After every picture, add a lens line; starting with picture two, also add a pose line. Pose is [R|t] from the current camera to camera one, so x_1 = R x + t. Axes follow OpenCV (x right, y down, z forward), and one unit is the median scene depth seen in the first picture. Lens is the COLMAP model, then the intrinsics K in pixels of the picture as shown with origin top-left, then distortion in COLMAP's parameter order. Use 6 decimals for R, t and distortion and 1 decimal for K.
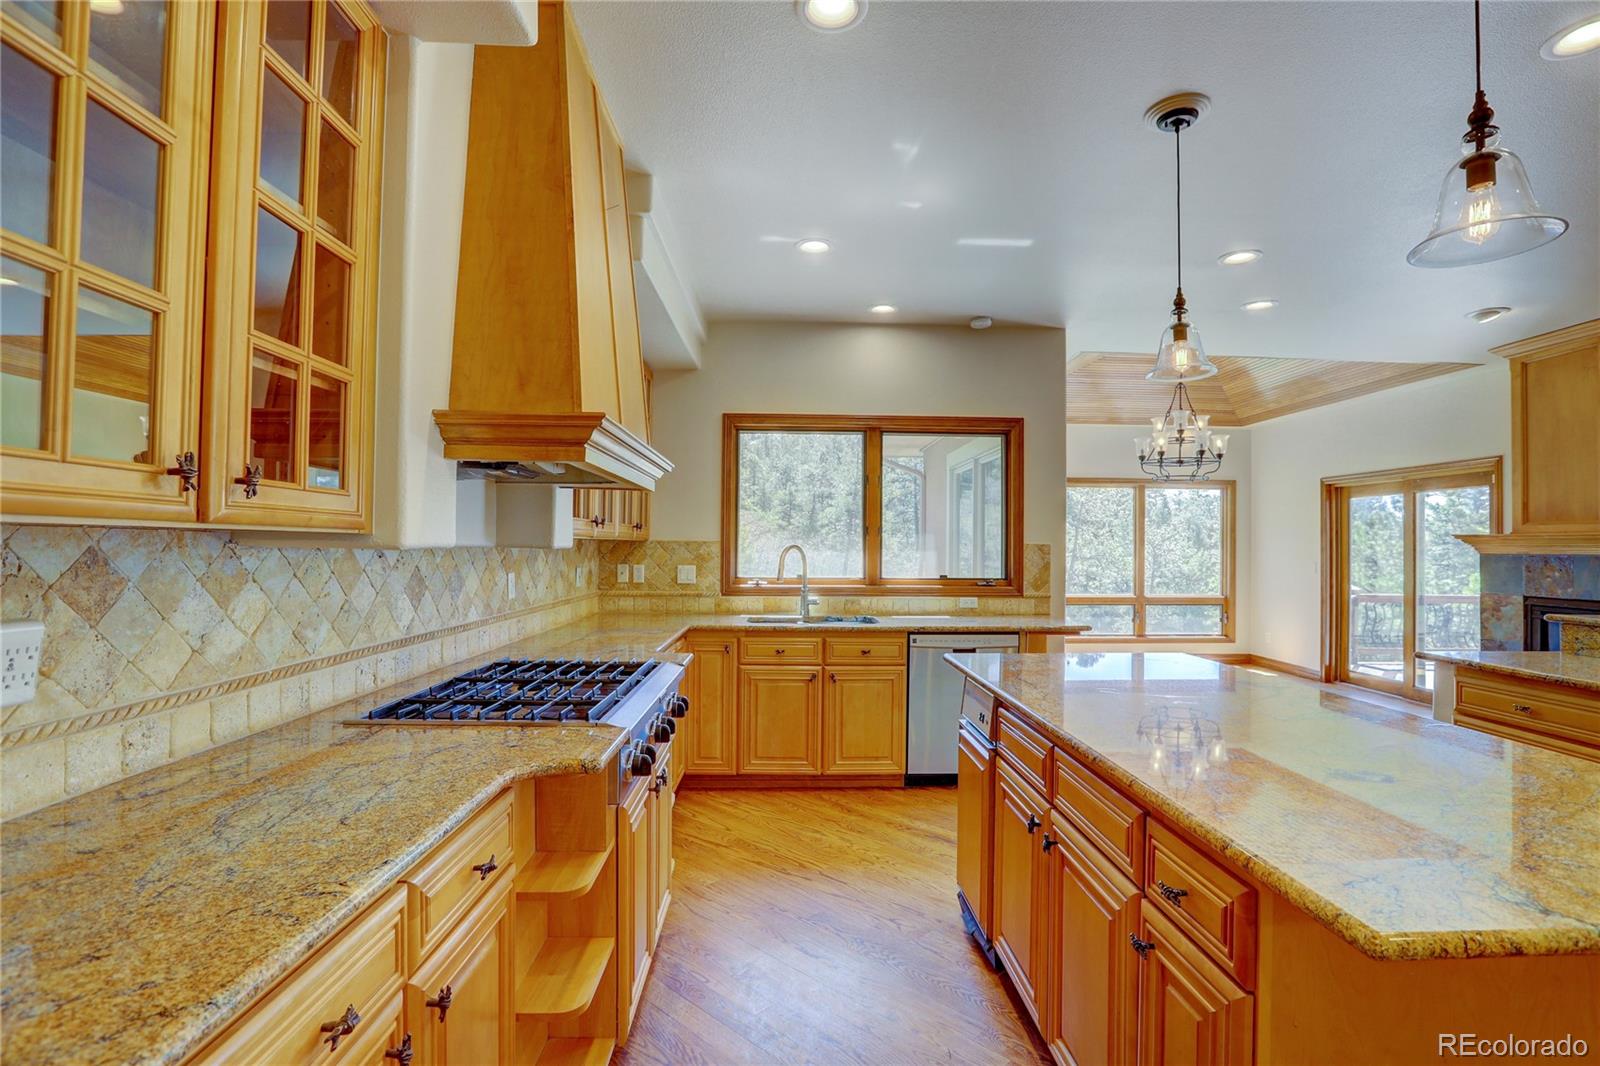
lens RADIAL K [[742.4, 0, 817.3], [0, 742.4, 539.5], [0, 0, 1]] dist [-0.030898, 0.003625]
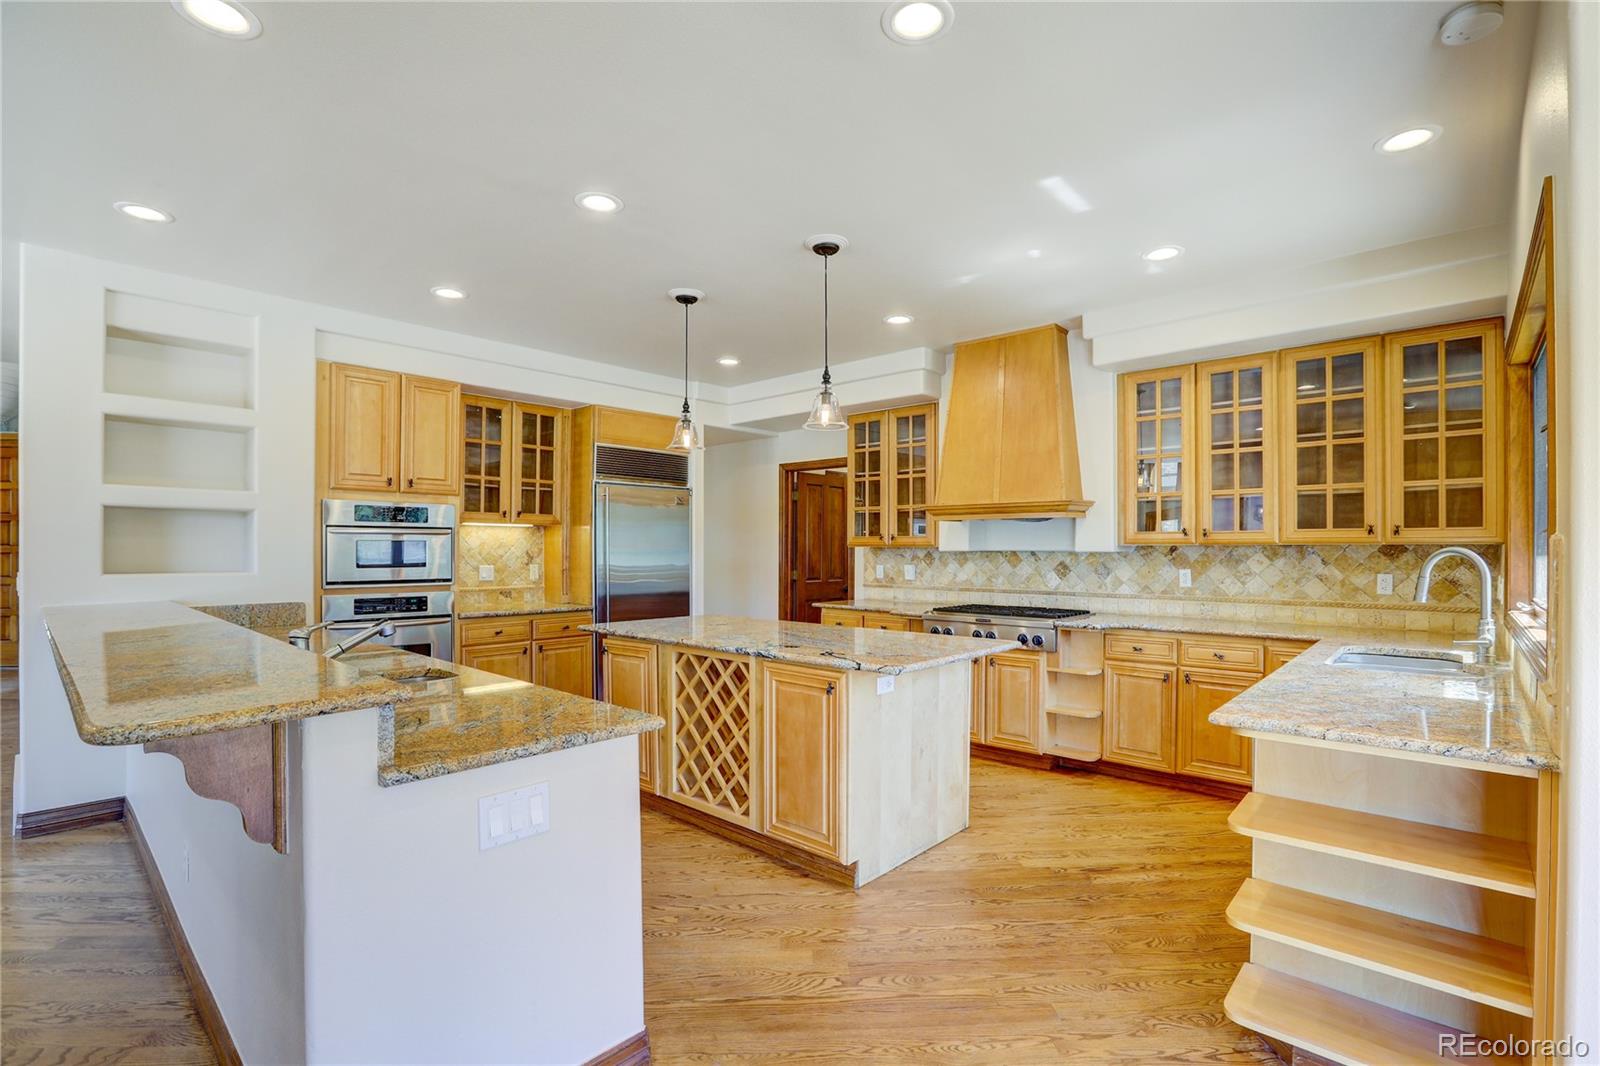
lens RADIAL K [[742.4, 0, 810.3], [0, 742.4, 543.2], [0, 0, 1]] dist [-0.030898, 0.003625]
pose [[-0.705452, -0.013508, -0.708629, 0.788047], [0.001958, 0.999777, -0.021007, 0.016694], [0.708755, -0.016206, -0.705268, 1.030982]]
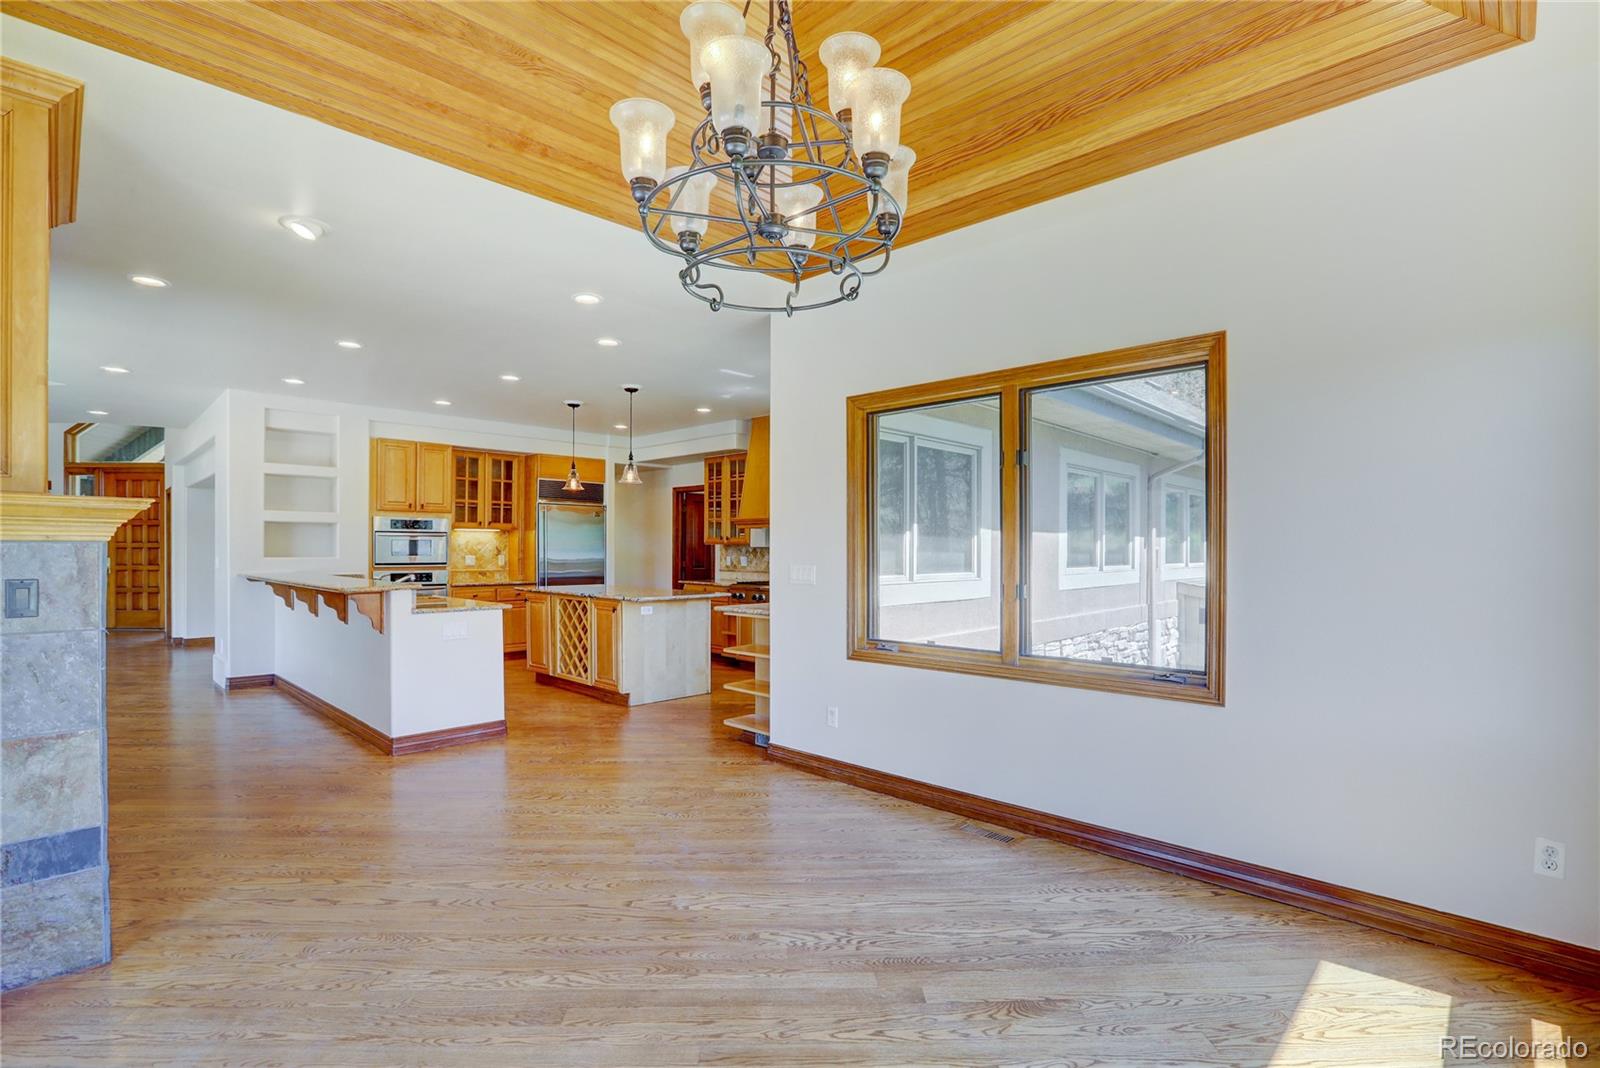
lens RADIAL K [[742.4, 0, 793.0], [0, 742.4, 548.4], [0, 0, 1]] dist [-0.030898, 0.003625]
pose [[-0.729804, -0.009209, -0.683595, 1.003823], [-0.000283, 0.999913, -0.013168, 0.032706], [0.683657, -0.009417, -0.729743, 1.775479]]
